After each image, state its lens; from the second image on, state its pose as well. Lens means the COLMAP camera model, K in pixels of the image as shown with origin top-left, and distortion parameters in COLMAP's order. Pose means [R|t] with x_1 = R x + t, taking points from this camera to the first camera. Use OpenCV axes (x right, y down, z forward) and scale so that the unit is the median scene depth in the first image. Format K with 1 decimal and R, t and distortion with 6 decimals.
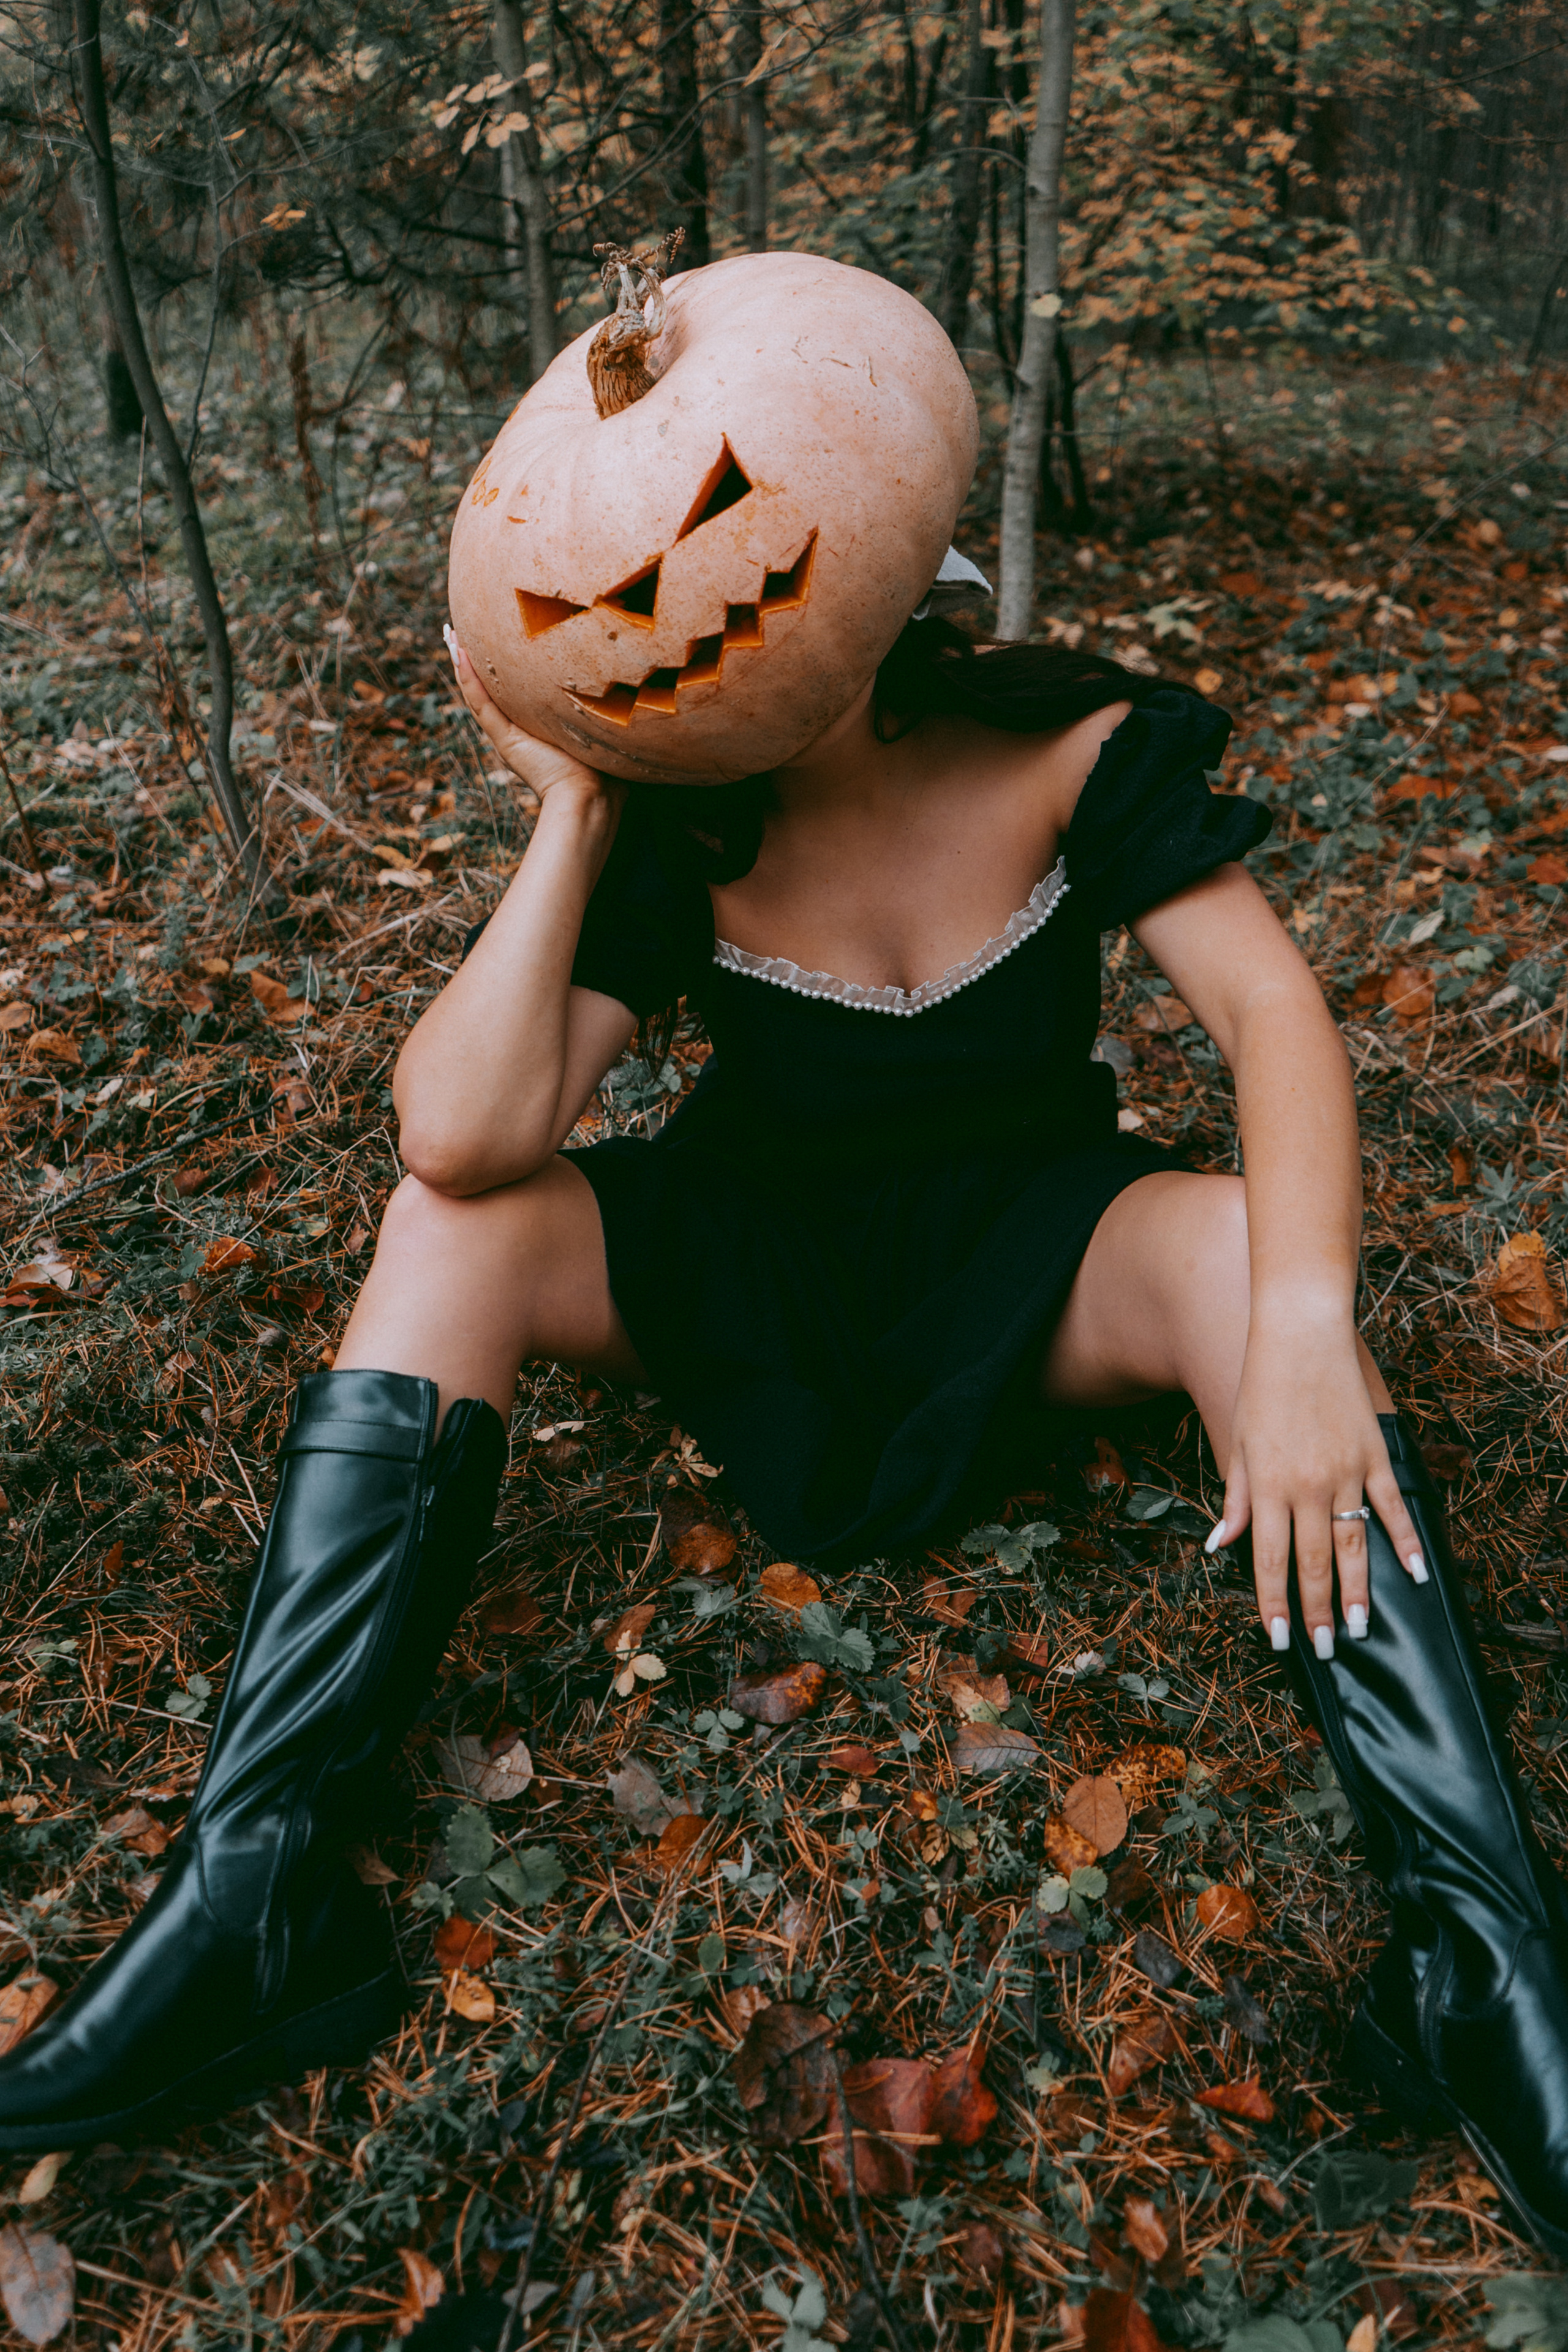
lens RADIAL K [[1878.0, 0, 782.0], [0, 1878.0, 1178.6], [0, 0, 1]] dist [-0.006844, -0.002635]
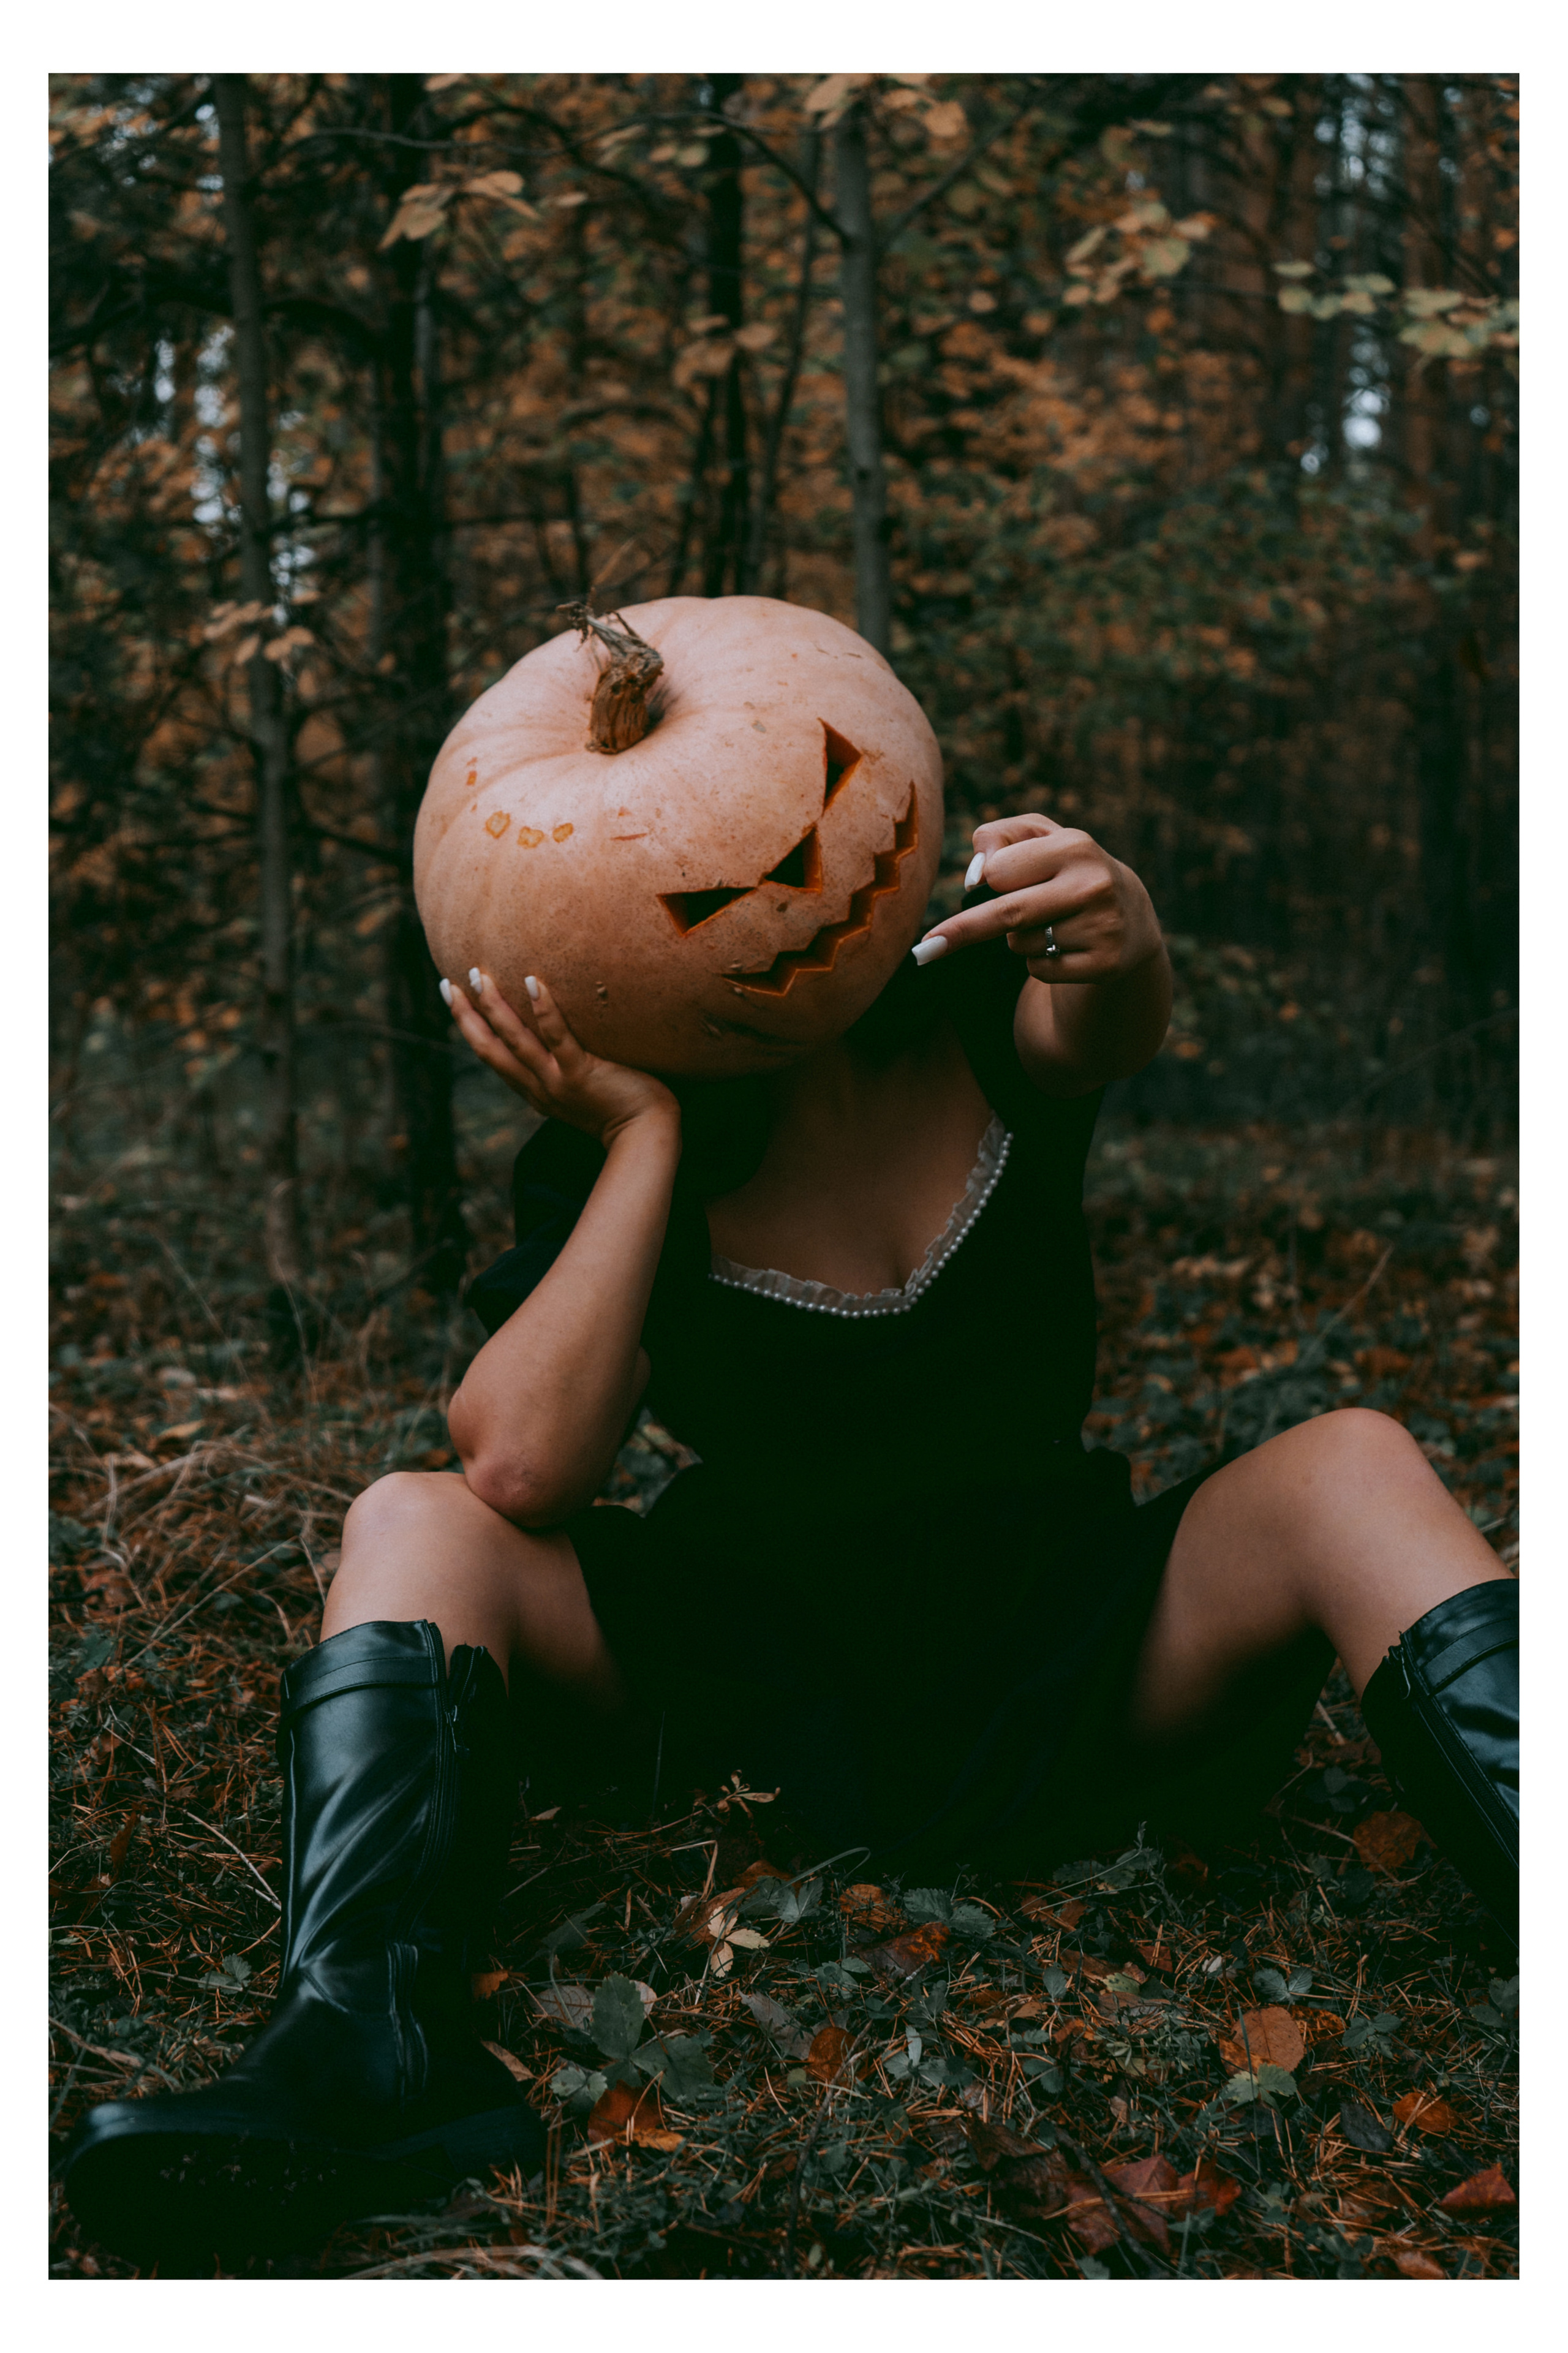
lens RADIAL K [[3033.2, 0, 785.8], [0, 3033.2, 1177.8], [0, 0, 1]] dist [0.036929, 0.000000]
pose [[0.985689, 0.007926, 0.168390, -0.137456], [0.061868, 0.912181, -0.405090, 0.237487], [-0.156813, 0.409710, 0.898636, -0.200328]]
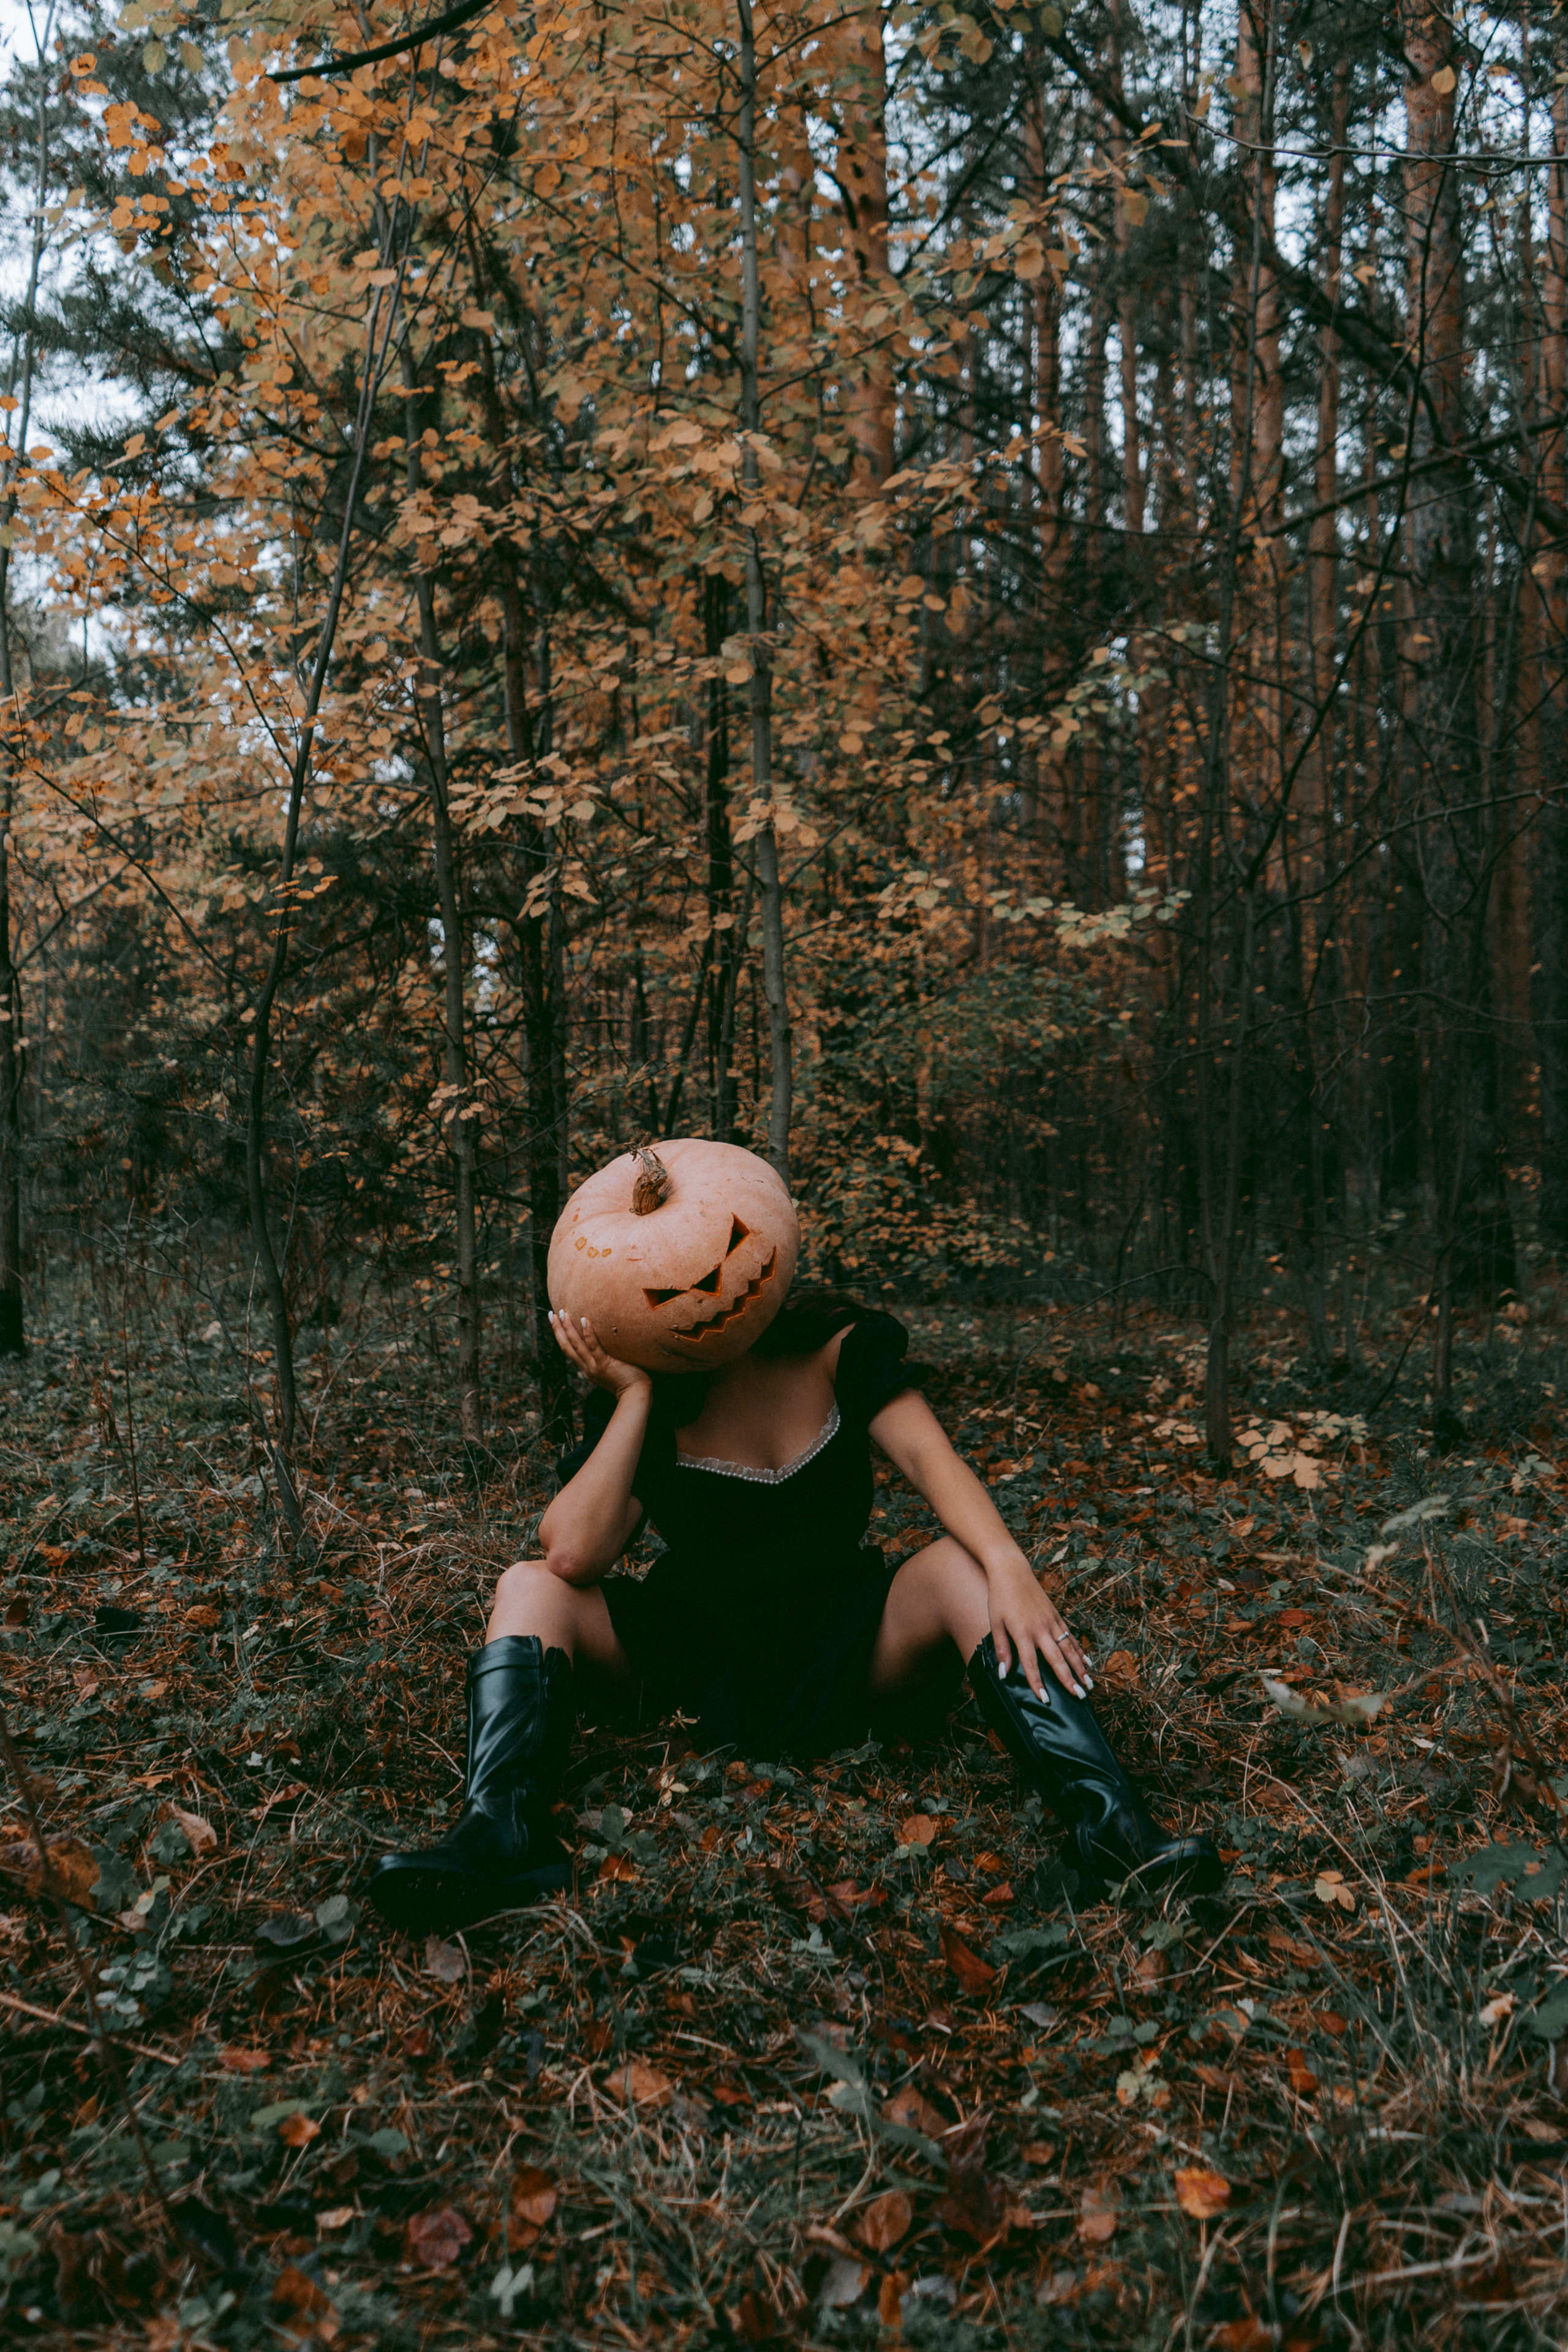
lens RADIAL K [[1892.0, 0, 781.5], [0, 1892.0, 1164.4], [0, 0, 1]] dist [-0.002013, 0.010642]
pose [[0.987024, 0.003280, 0.160540, -0.128524], [0.075075, 0.874360, -0.479436, 0.292700], [-0.141942, 0.485267, 0.862768, -0.447059]]
